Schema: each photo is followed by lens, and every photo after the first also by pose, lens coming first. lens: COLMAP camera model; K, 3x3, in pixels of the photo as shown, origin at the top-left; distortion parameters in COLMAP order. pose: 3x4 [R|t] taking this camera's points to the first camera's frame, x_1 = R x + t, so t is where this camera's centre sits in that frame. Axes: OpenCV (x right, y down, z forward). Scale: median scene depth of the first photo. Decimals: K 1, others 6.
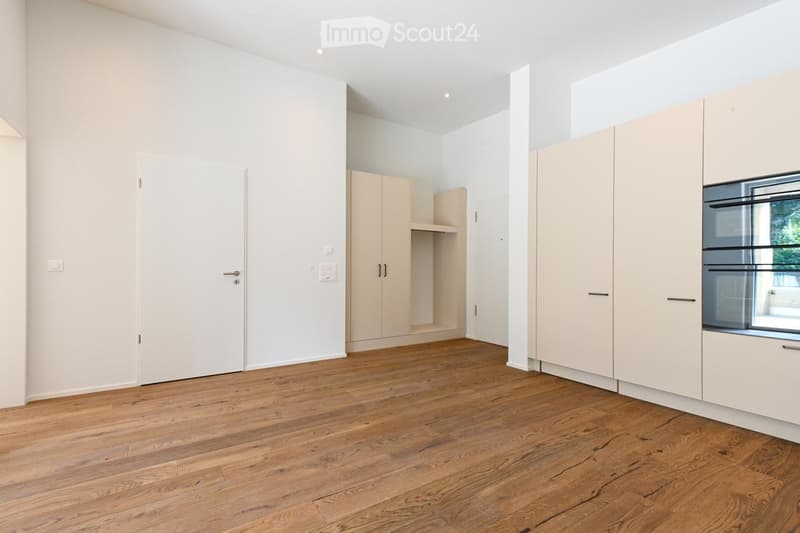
lens RADIAL K [[363.2, 0, 380.0], [0, 363.2, 267.3], [0, 0, 1]] dist [0.016750, 0.000004]
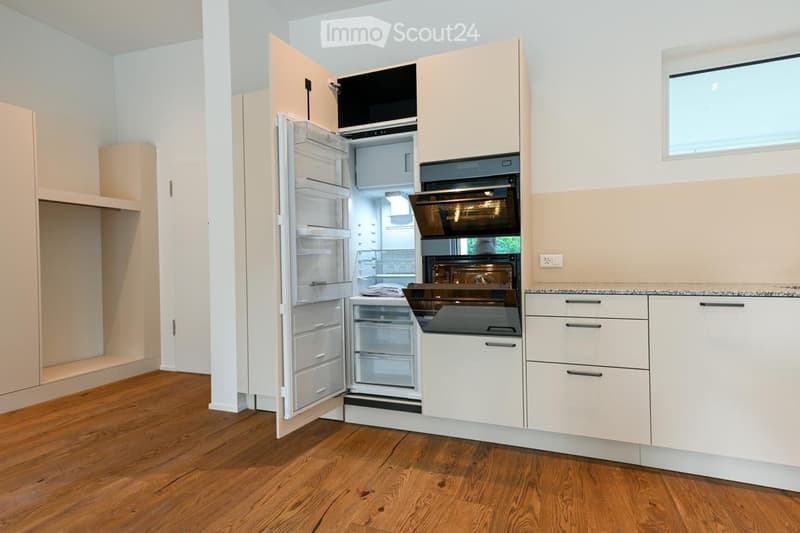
lens RADIAL K [[426.9, 0, 388.0], [0, 426.9, 264.2], [0, 0, 1]] dist [0.033526, 0.000345]
pose [[0.805256, -0.022792, 0.592489, 0.188680], [0.019385, 0.999739, 0.012112, -0.001645], [-0.592610, 0.001732, 0.805488, 0.205279]]
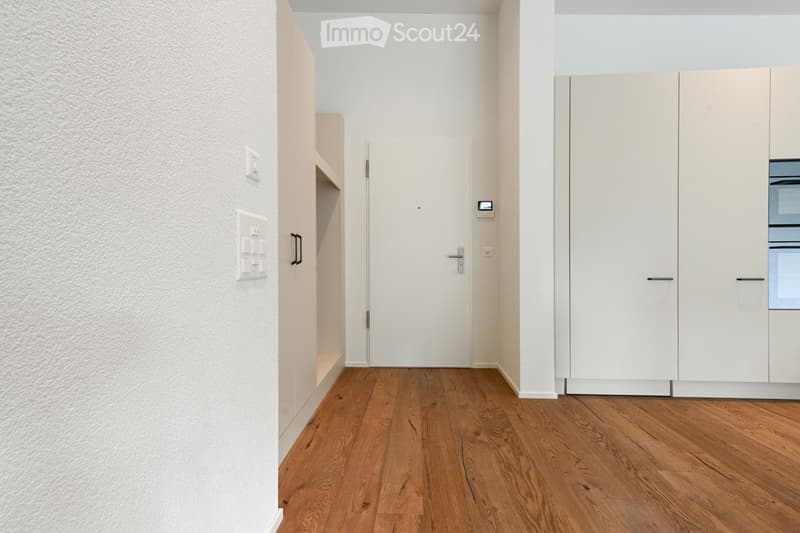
lens RADIAL K [[380.5, 0, 376.8], [0, 380.5, 265.5], [0, 0, 1]] dist [0.016941, -0.000346]
pose [[0.563587, -0.008487, 0.826013, -0.446497], [0.001620, 0.999957, 0.009168, 0.036456], [-0.826055, -0.003829, 0.563576, 1.055375]]
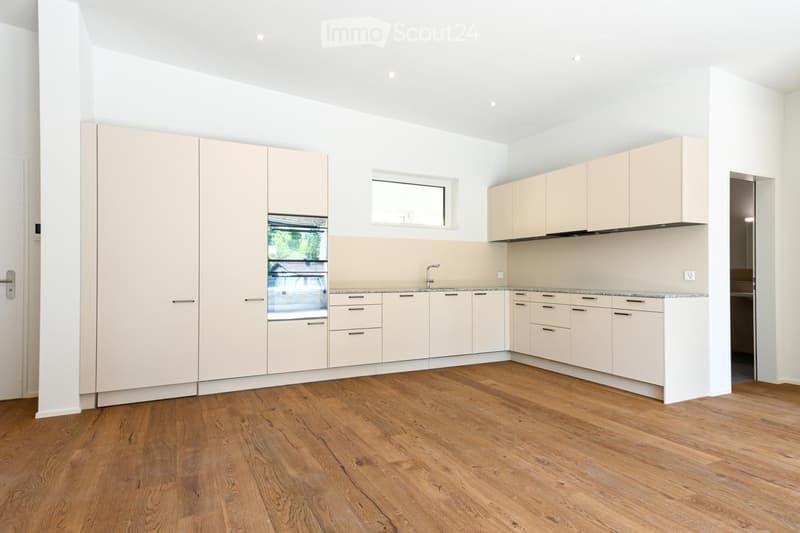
lens RADIAL K [[476.9, 0, 425.6], [0, 476.9, 267.9], [0, 0, 1]] dist [0.043277, 0.001229]
pose [[0.034095, 0.004812, 0.999407, -0.693993], [-0.005261, 0.999975, -0.004635, -0.013868], [-0.999405, -0.005099, 0.034120, 0.309174]]
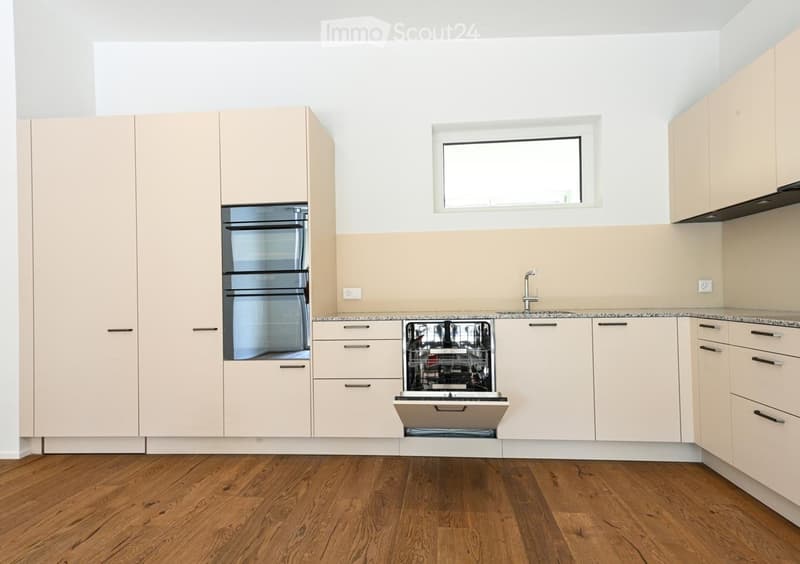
lens RADIAL K [[489.6, 0, 403.9], [0, 489.6, 284.3], [0, 0, 1]] dist [0.037021, -0.001612]
pose [[0.603641, -0.007037, 0.797225, 0.133332], [0.020541, 0.999766, -0.006728, -0.002861], [-0.796991, 0.020437, 0.603645, -0.095658]]
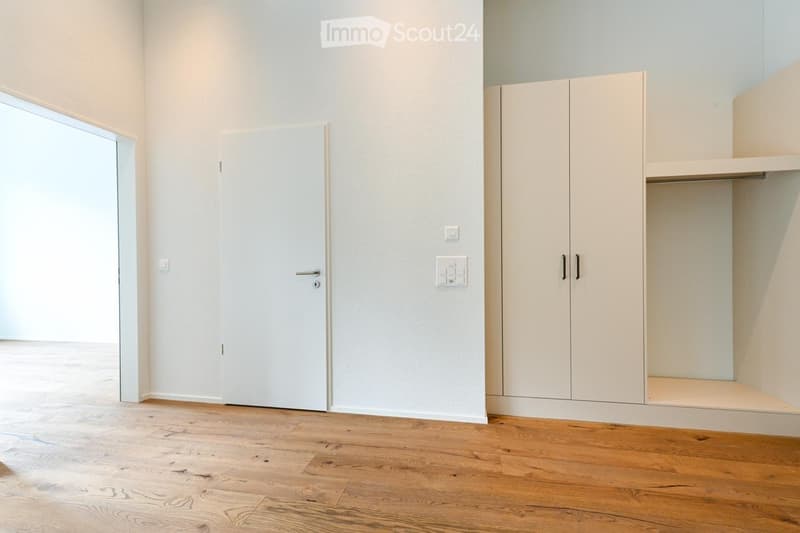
lens RADIAL K [[340.4, 0, 415.1], [0, 340.4, 265.7], [0, 0, 1]] dist [0.016384, 0.000008]
pose [[0.761808, -0.006125, -0.647774, 0.229537], [0.013494, 0.999888, 0.006415, 0.000419], [0.647663, -0.013628, 0.761805, 0.755615]]
